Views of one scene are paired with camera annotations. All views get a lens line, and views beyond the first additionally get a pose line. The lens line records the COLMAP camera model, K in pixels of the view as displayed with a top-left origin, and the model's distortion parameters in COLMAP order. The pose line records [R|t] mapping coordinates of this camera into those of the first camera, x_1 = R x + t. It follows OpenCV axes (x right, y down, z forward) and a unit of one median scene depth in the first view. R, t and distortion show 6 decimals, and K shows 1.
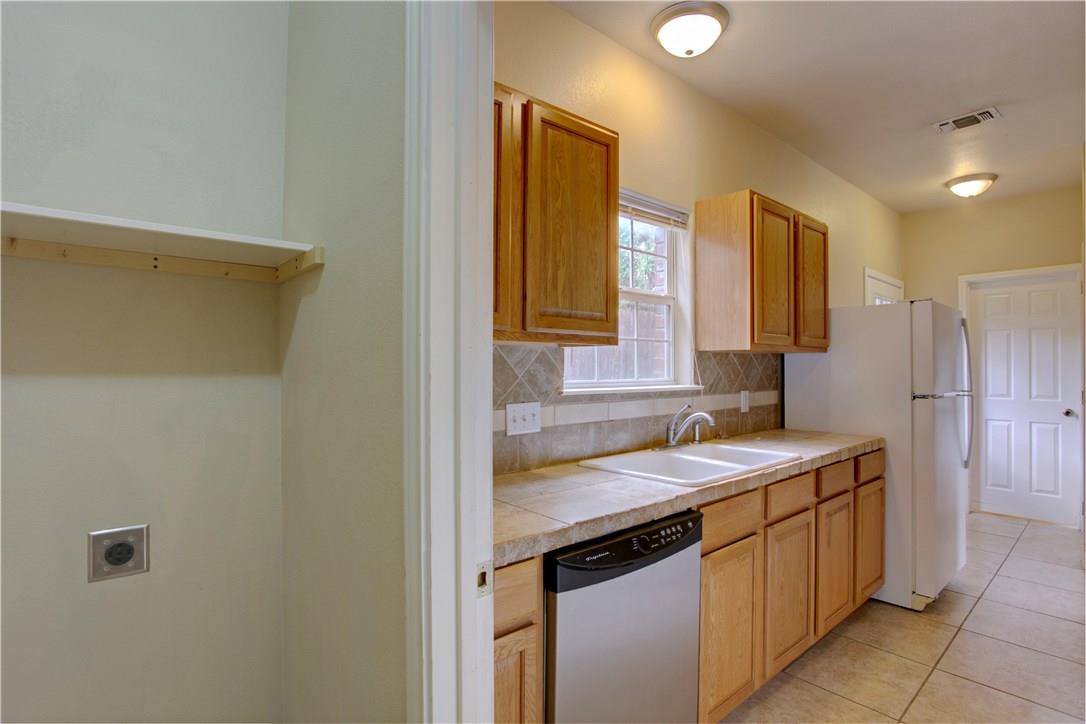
lens RADIAL K [[547.5, 0, 545.8], [0, 547.5, 358.6], [0, 0, 1]] dist [-0.079751, 0.039916]
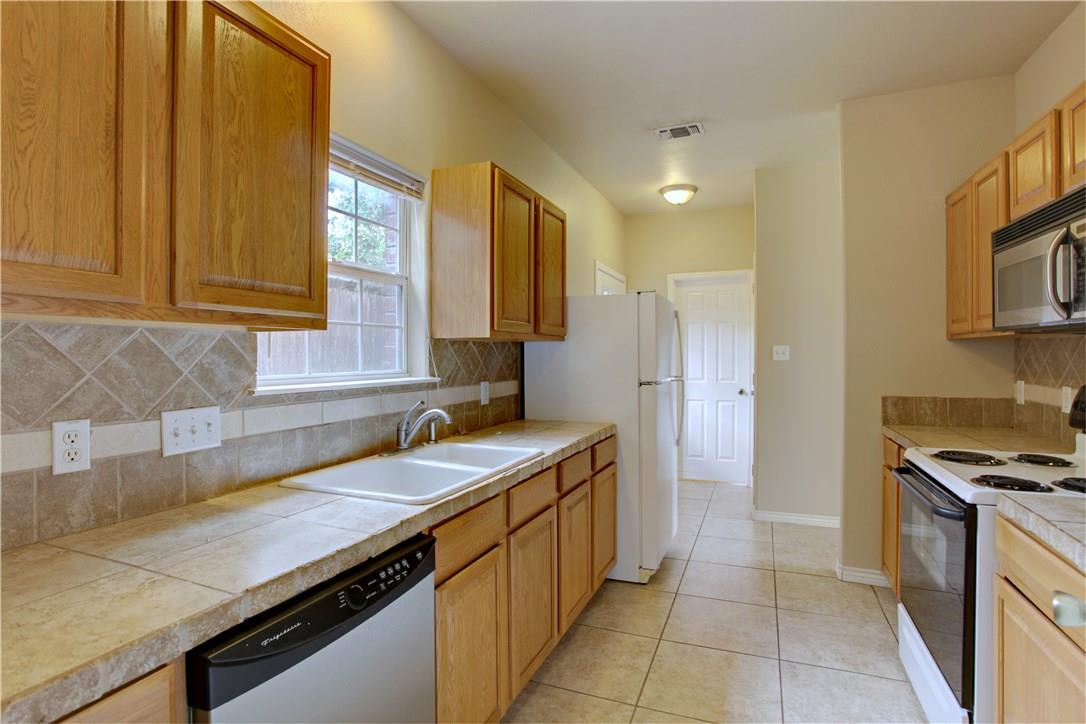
lens RADIAL K [[547.5, 0, 545.8], [0, 547.5, 358.6], [0, 0, 1]] dist [-0.079751, 0.039916]
pose [[0.895982, -0.009108, 0.443997, 0.057581], [0.000062, 0.999792, 0.020383, 0.000619], [-0.444090, -0.018235, 0.895797, 0.145050]]
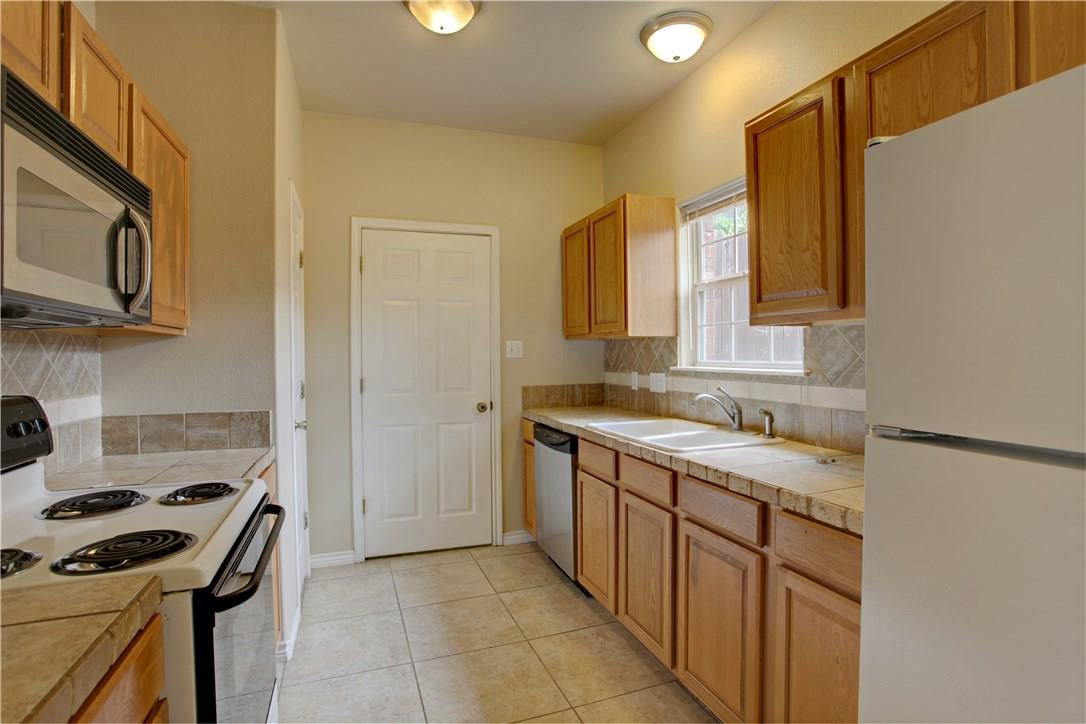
lens RADIAL K [[547.5, 0, 545.8], [0, 547.5, 358.6], [0, 0, 1]] dist [-0.079751, 0.039916]
pose [[-0.373887, 0.010903, -0.927410, 1.352327], [0.022809, 0.999737, 0.002558, 0.024523], [0.927194, -0.020197, -0.374037, 1.126901]]
